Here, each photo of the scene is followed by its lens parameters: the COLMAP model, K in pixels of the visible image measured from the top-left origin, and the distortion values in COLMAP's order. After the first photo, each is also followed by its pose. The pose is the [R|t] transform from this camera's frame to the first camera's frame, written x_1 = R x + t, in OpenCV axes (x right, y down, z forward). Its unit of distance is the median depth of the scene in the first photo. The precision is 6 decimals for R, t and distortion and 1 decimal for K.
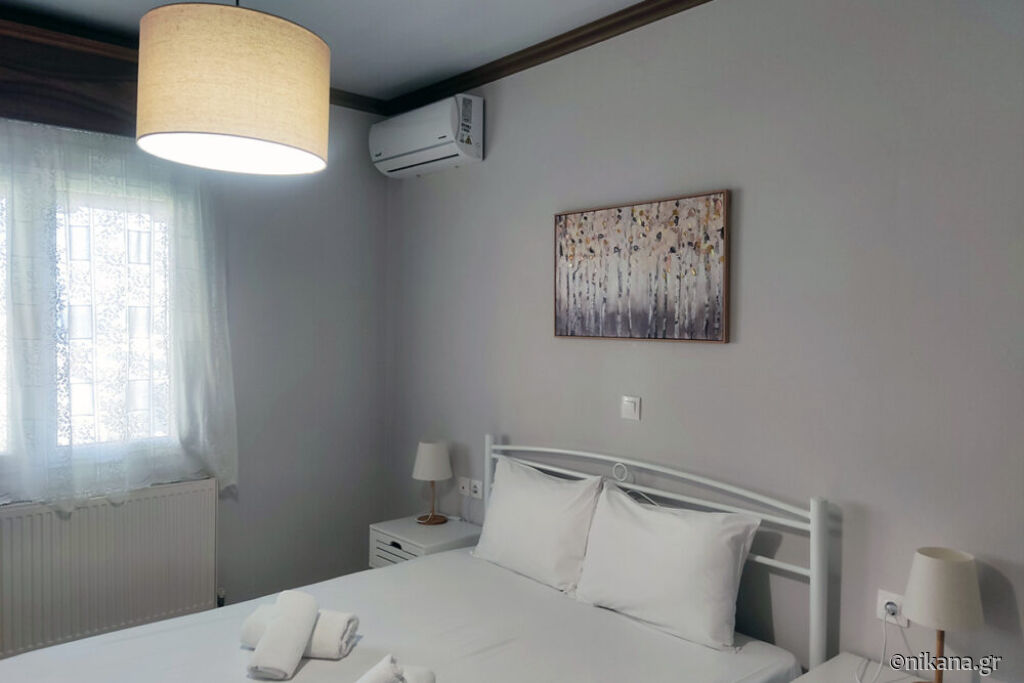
lens RADIAL K [[747.6, 0, 505.1], [0, 747.6, 340.2], [0, 0, 1]] dist [0.098285, -0.128123]
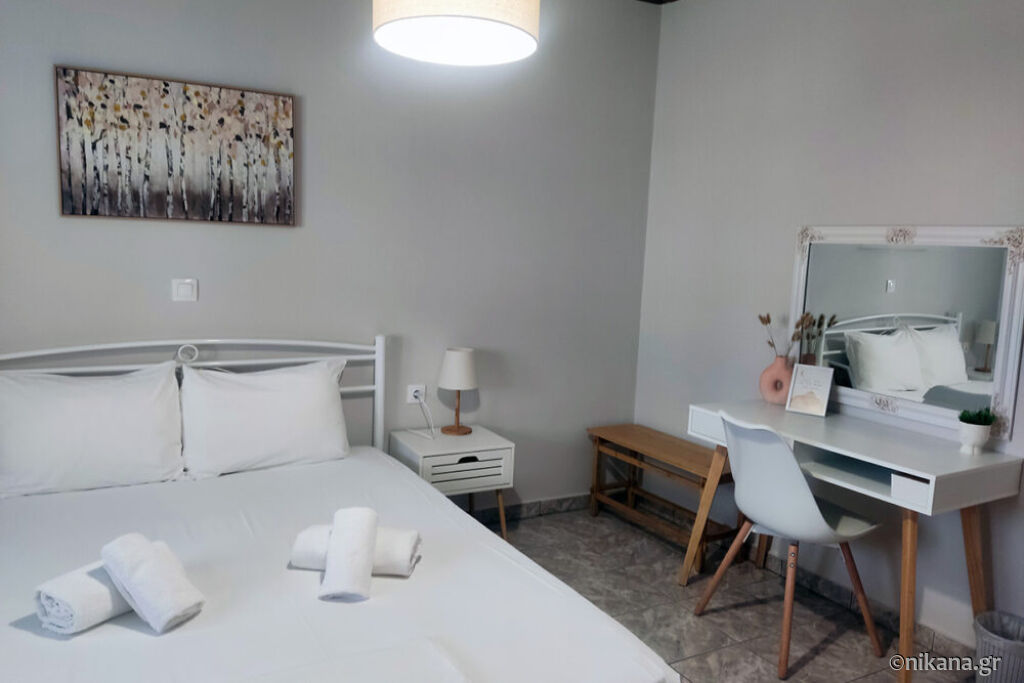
lens RADIAL K [[747.6, 0, 515.3], [0, 747.6, 337.1], [0, 0, 1]] dist [0.098285, -0.128123]
pose [[0.210137, -0.124168, 0.969755, -0.740748], [-0.007709, 0.991661, 0.128643, 0.018636], [-0.977641, -0.034509, 0.207428, 0.356482]]
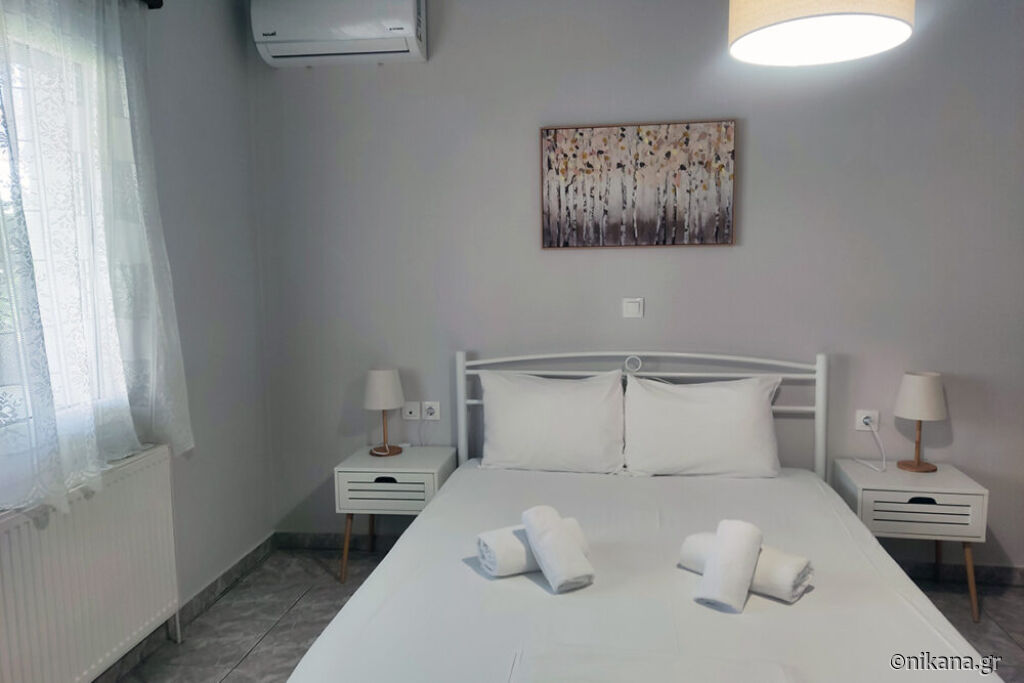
lens RADIAL K [[747.6, 0, 508.8], [0, 747.6, 337.5], [0, 0, 1]] dist [0.098285, -0.128123]
pose [[0.769819, -0.088112, 0.632151, -0.708933], [0.038425, 0.995027, 0.091898, 0.023408], [-0.637105, -0.046454, 0.769376, 0.244093]]
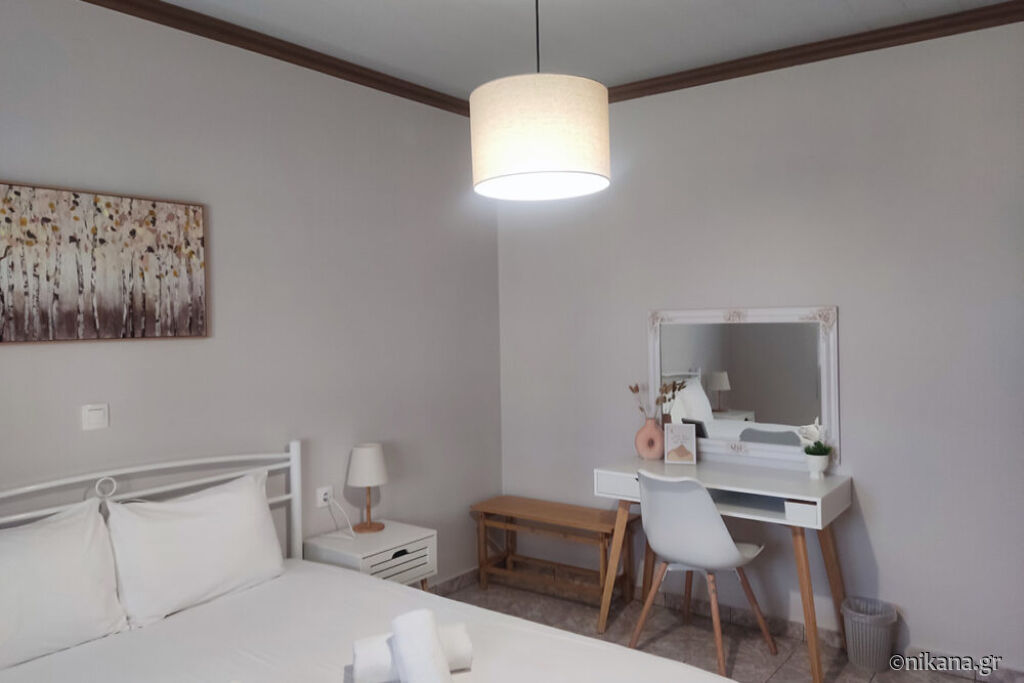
lens RADIAL K [[747.6, 0, 509.8], [0, 747.6, 338.7], [0, 0, 1]] dist [0.098285, -0.128123]
pose [[-0.188159, -0.032448, 0.981602, -0.832669], [0.044589, 0.998141, 0.041542, -0.019676], [-0.981126, 0.051585, -0.186363, 0.682169]]
